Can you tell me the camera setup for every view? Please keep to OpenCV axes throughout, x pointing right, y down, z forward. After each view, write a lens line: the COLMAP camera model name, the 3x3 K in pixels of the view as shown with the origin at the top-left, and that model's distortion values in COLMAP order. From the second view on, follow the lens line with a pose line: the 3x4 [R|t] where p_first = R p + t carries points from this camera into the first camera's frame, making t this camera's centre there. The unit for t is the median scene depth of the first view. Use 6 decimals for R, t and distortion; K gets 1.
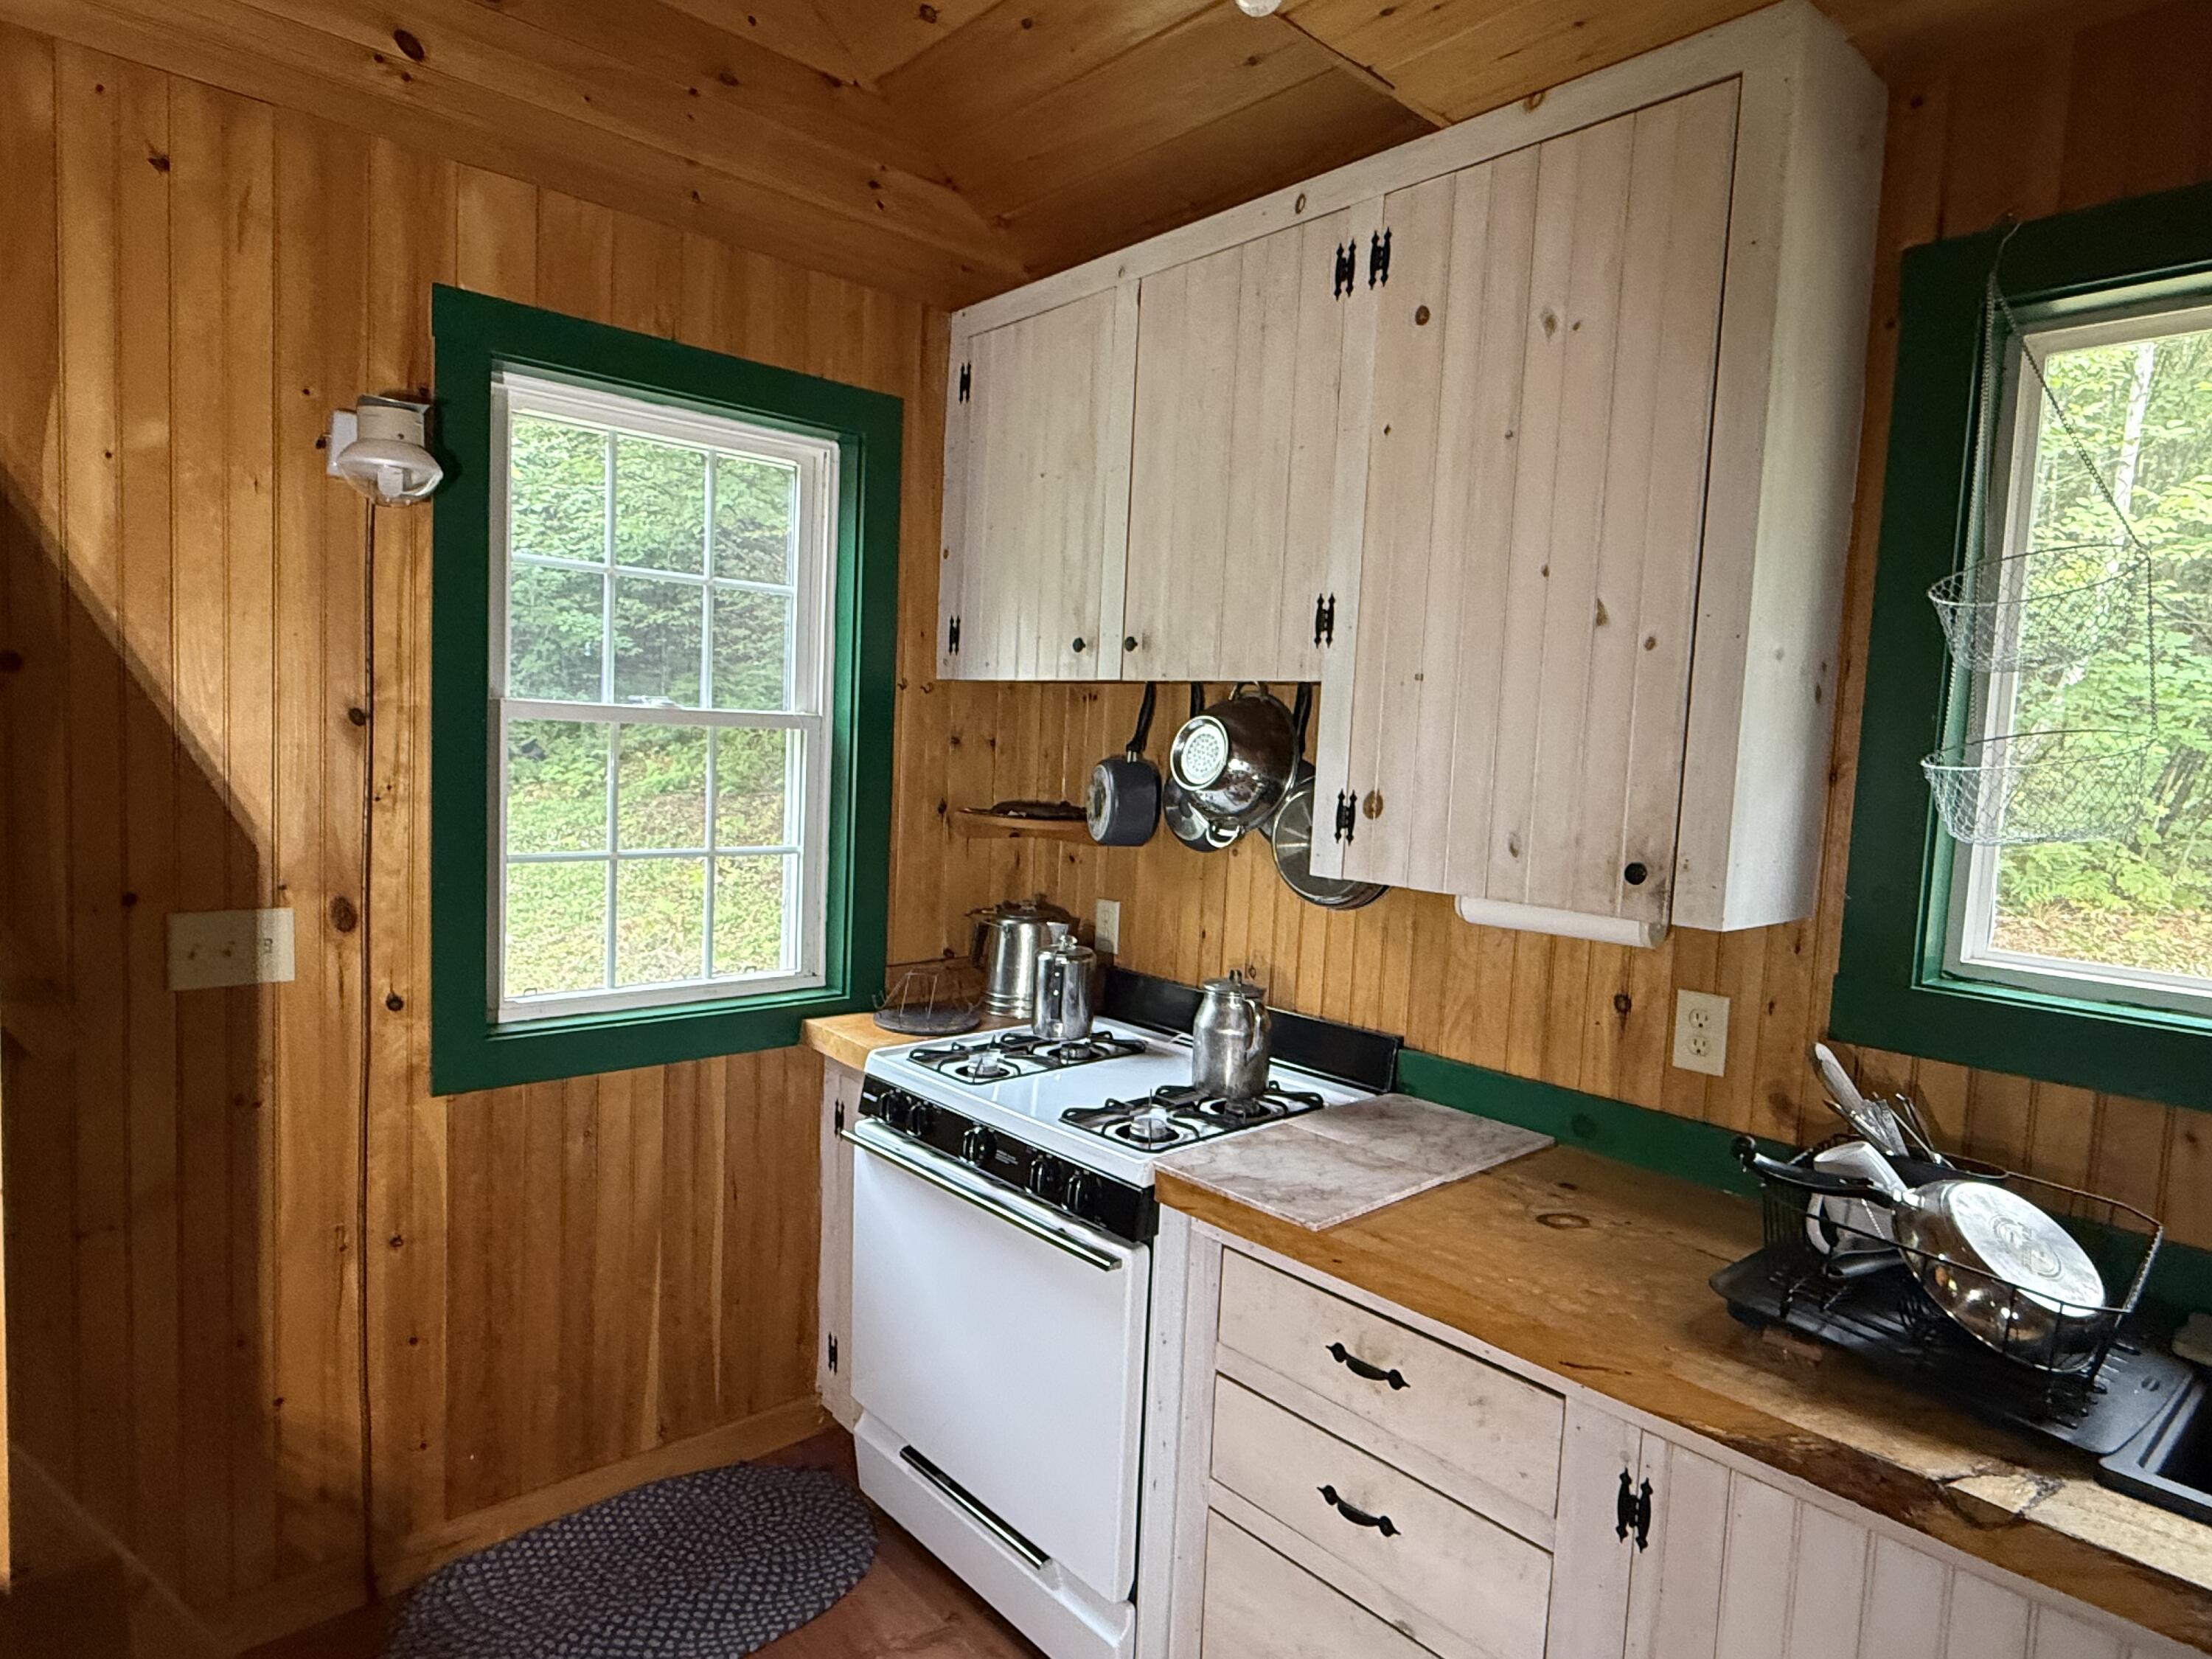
lens RADIAL K [[1267.6, 0, 1077.3], [0, 1267.6, 834.3], [0, 0, 1]] dist [0.006589, 0.001963]
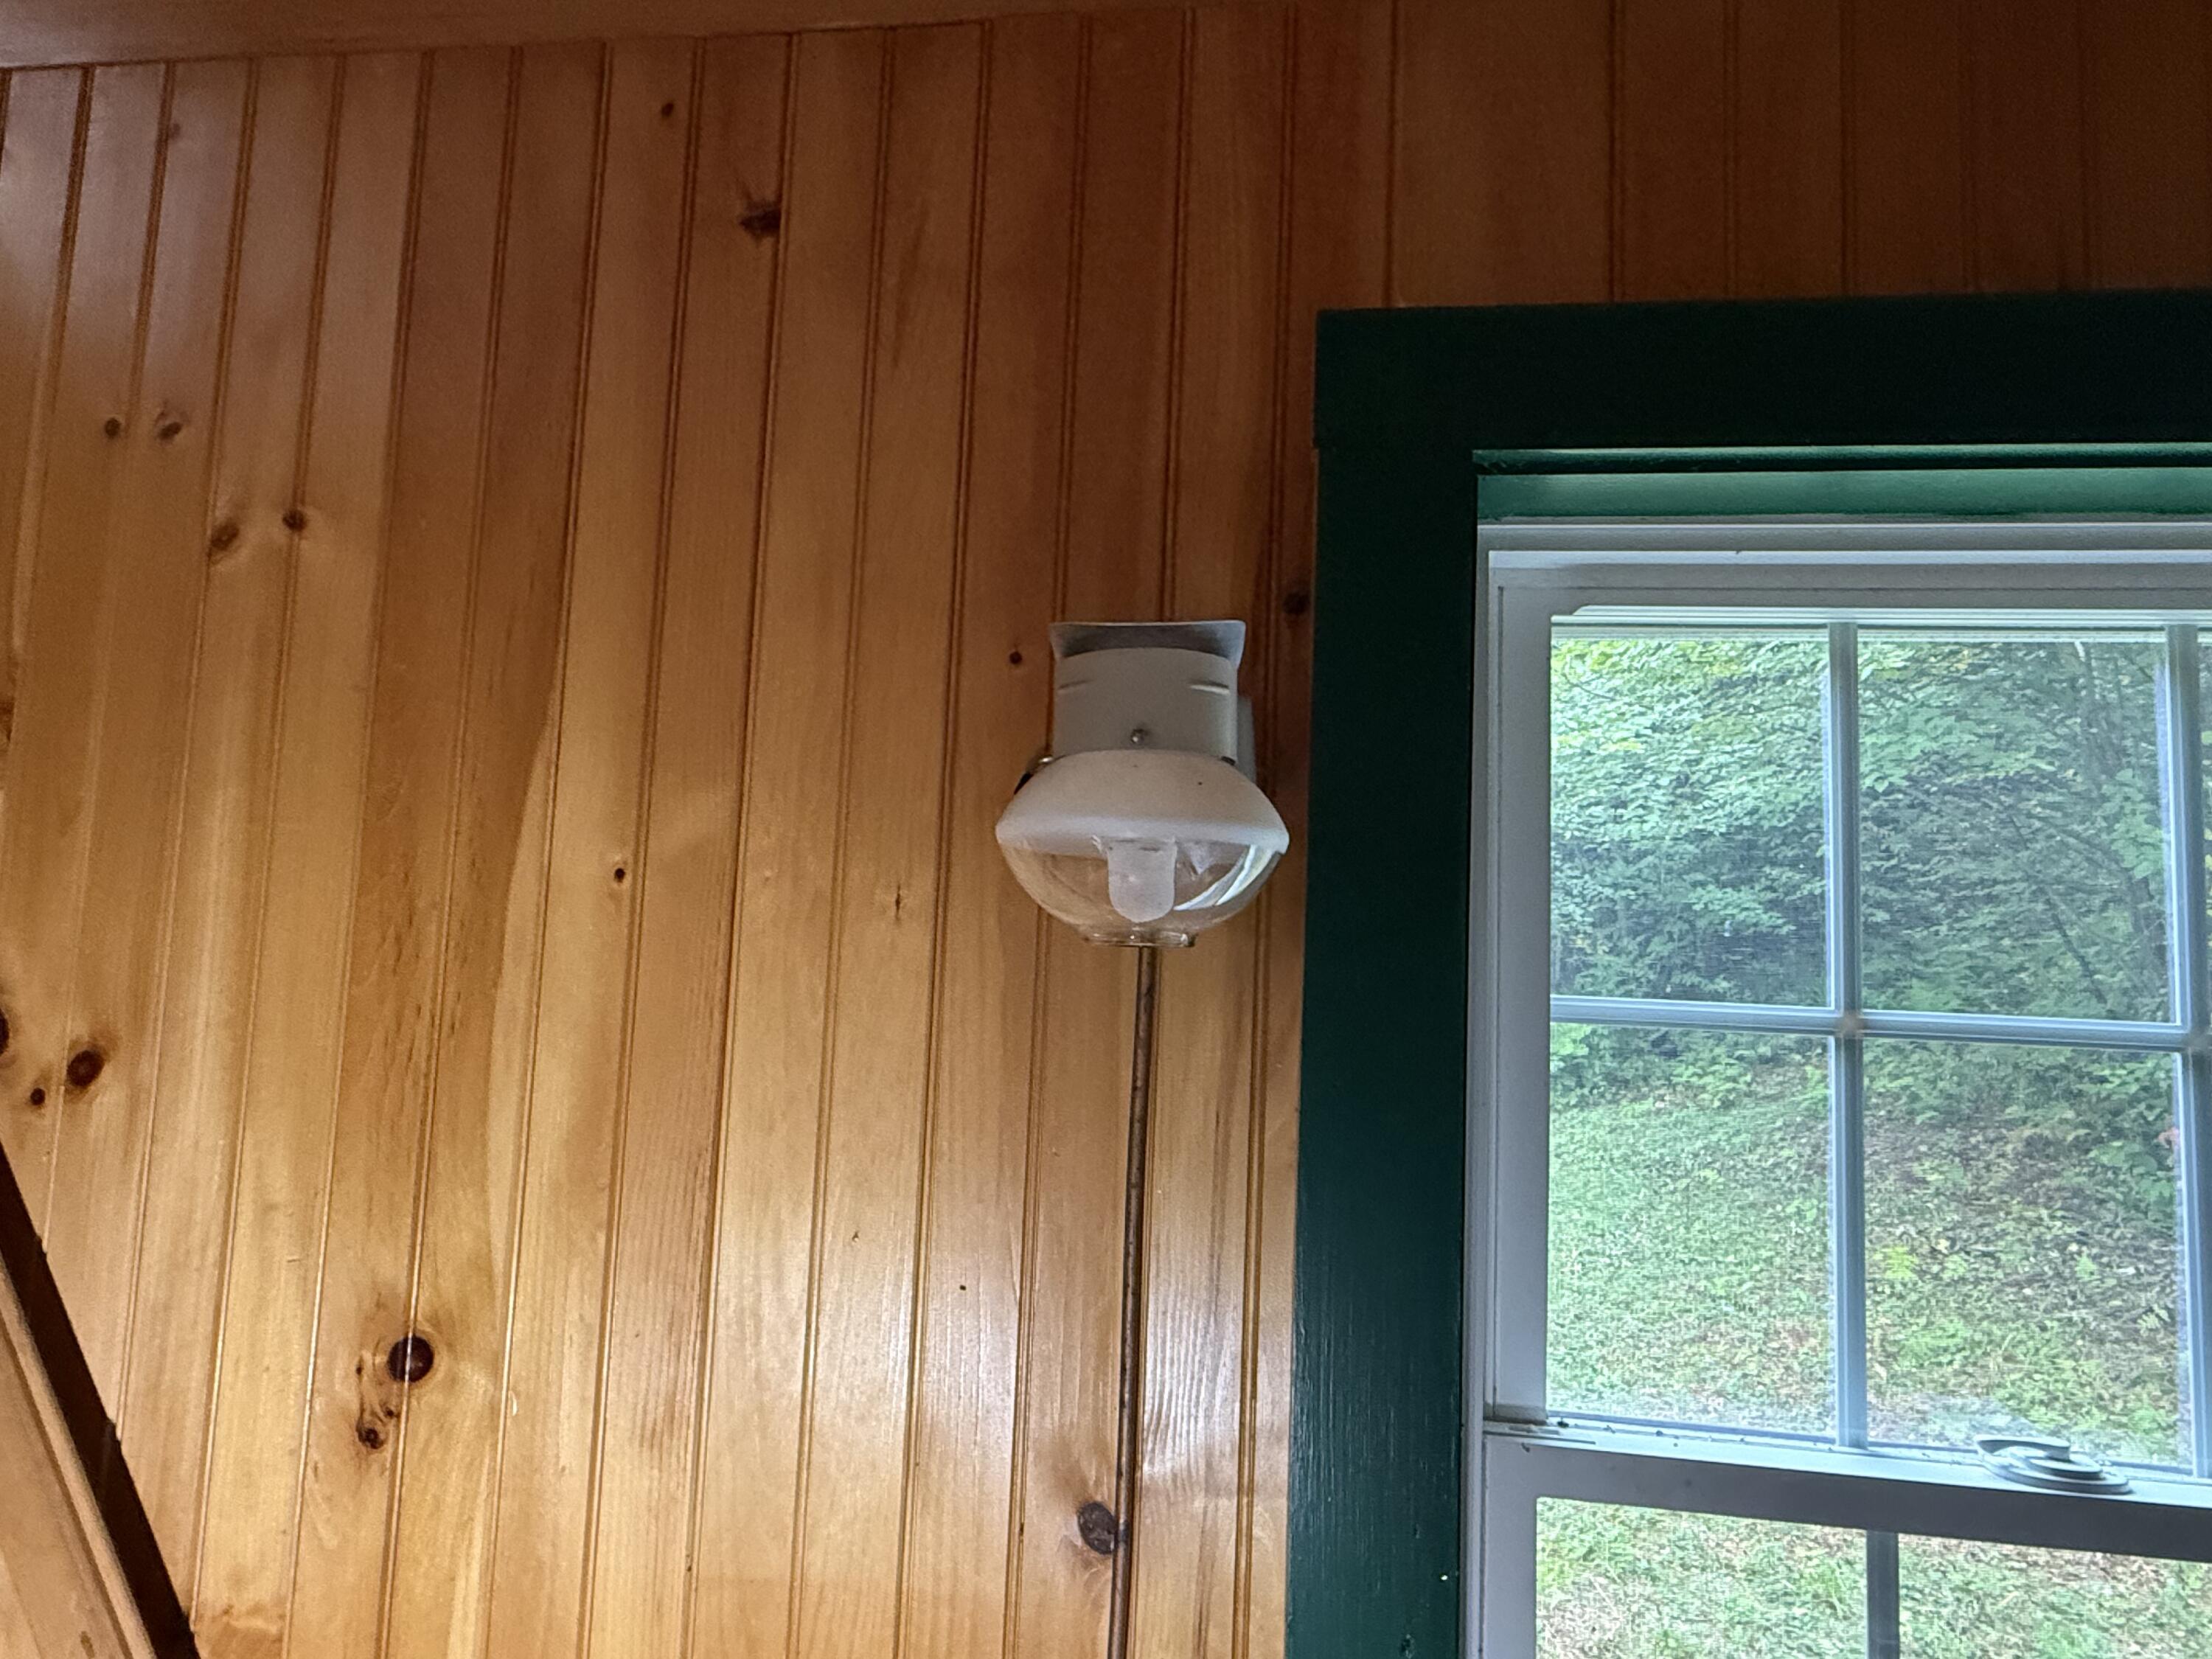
lens RADIAL K [[1267.6, 0, 1077.3], [0, 1267.6, 834.3], [0, 0, 1]] dist [0.006589, 0.001963]
pose [[0.670479, -0.082411, -0.737338, -0.046914], [-0.069262, 0.982519, -0.172795, -0.034557], [0.738689, 0.166925, 0.653051, 0.116132]]
